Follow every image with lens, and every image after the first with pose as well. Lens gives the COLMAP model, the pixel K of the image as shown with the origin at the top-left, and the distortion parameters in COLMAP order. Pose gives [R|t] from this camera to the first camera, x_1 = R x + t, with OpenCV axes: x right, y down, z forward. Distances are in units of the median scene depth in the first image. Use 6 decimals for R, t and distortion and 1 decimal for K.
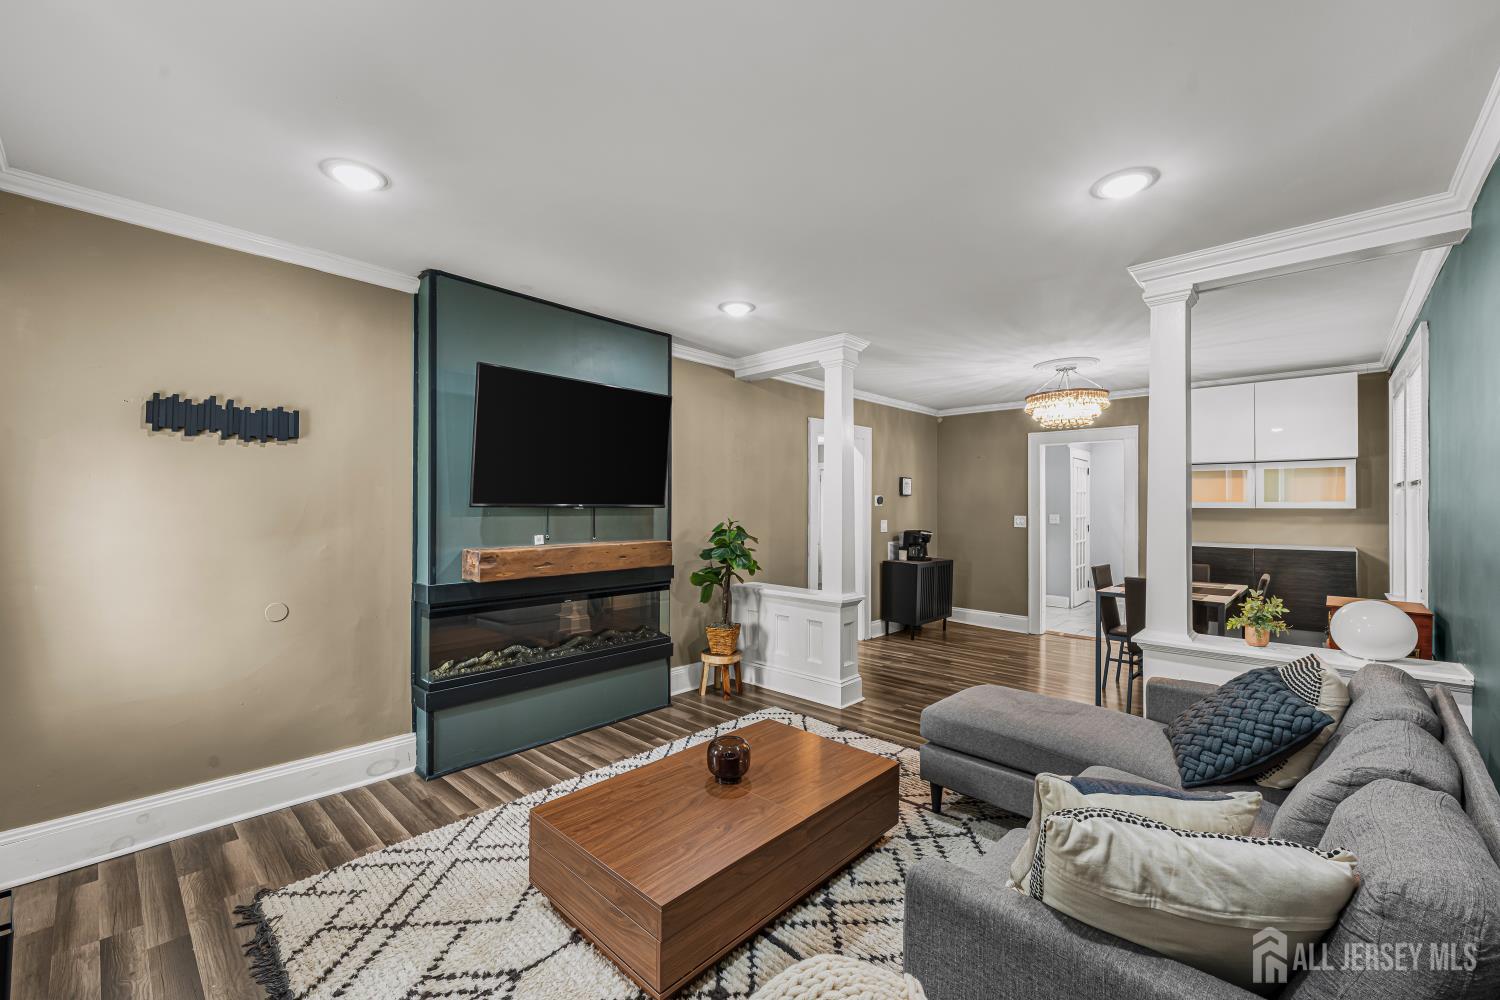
lens RADIAL K [[637.7, 0, 759.2], [0, 637.7, 499.7], [0, 0, 1]] dist [0.001052, 0.000037]
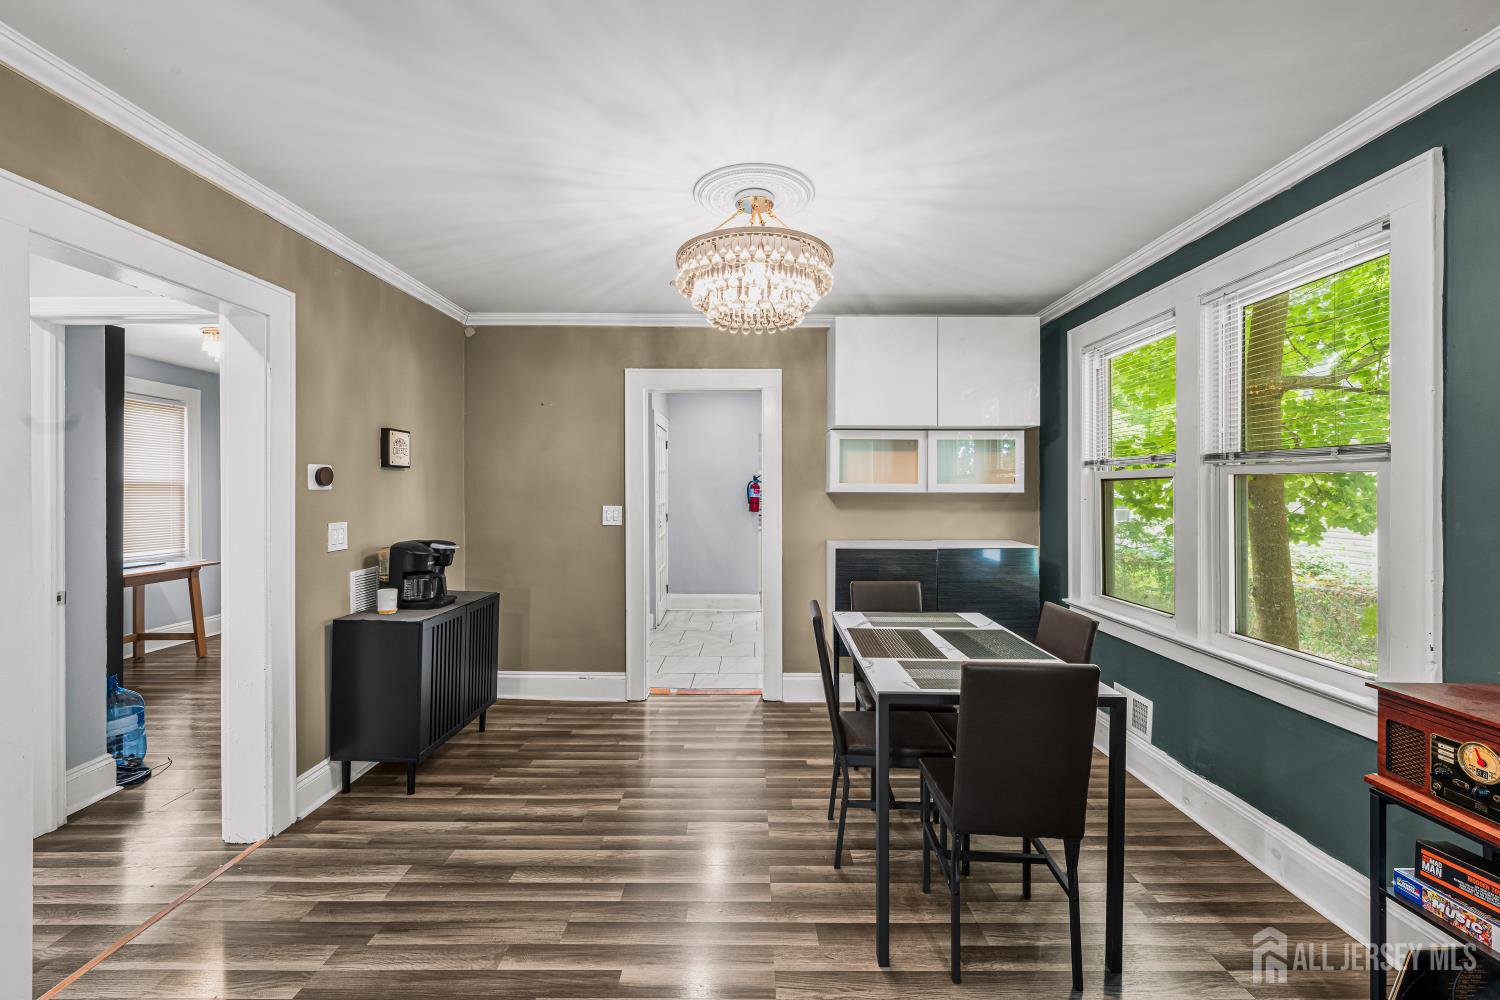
lens RADIAL K [[637.7, 0, 759.2], [0, 637.7, 499.7], [0, 0, 1]] dist [0.001052, 0.000037]
pose [[0.755451, -0.011549, 0.655103, 0.128852], [-0.007275, 0.999635, 0.026011, 0.003177], [-0.655164, -0.024416, 0.755092, 0.488712]]
